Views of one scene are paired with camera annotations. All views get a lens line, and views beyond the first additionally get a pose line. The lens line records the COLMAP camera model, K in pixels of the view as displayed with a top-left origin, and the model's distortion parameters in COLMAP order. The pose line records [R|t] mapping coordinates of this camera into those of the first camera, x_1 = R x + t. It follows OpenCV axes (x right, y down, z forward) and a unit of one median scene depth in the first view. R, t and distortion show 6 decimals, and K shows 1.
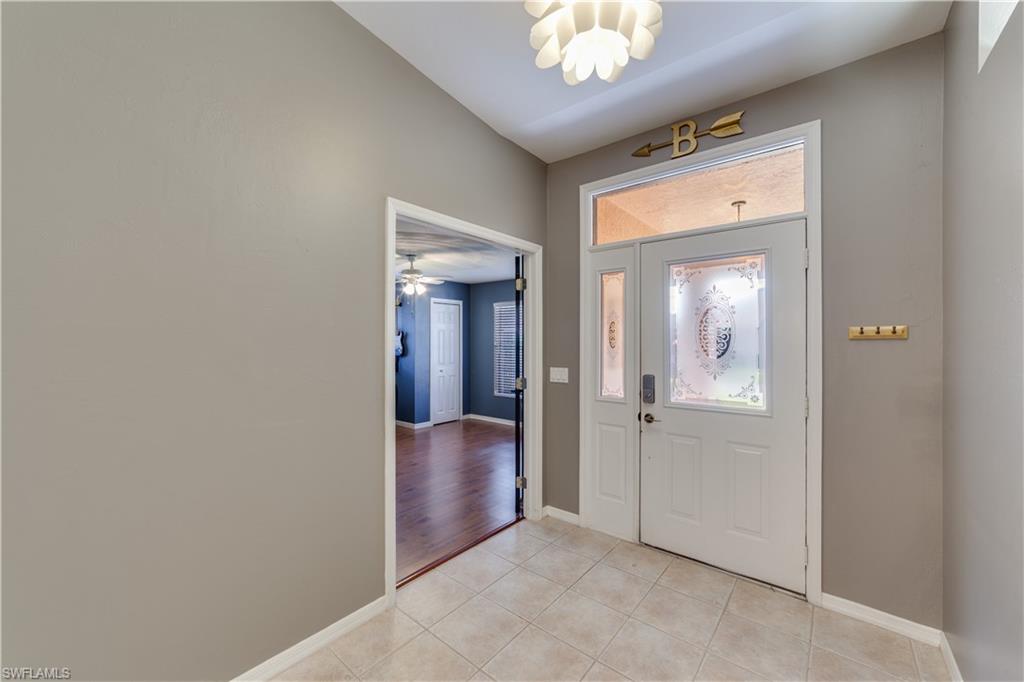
lens RADIAL K [[395.3, 0, 510.0], [0, 395.3, 339.3], [0, 0, 1]] dist [-0.026480, 0.008777]
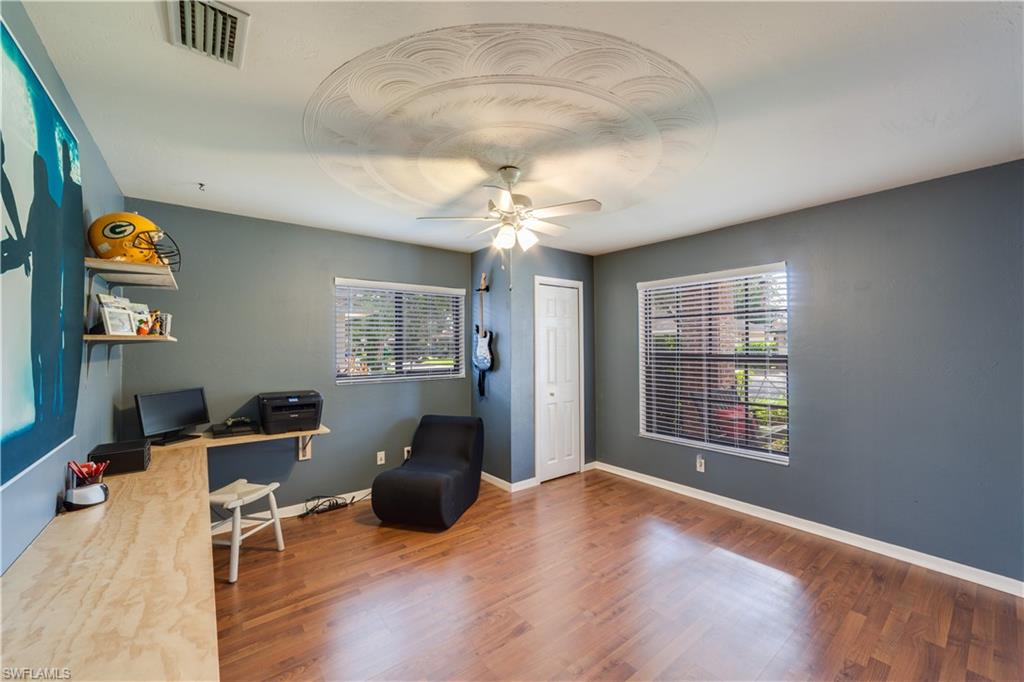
lens RADIAL K [[395.3, 0, 510.0], [0, 395.3, 339.3], [0, 0, 1]] dist [-0.026480, 0.008777]
pose [[0.976988, -0.010084, -0.213054, -0.106362], [0.008698, 0.999934, -0.007442, -0.002586], [0.213115, 0.005417, 0.977012, 0.383252]]
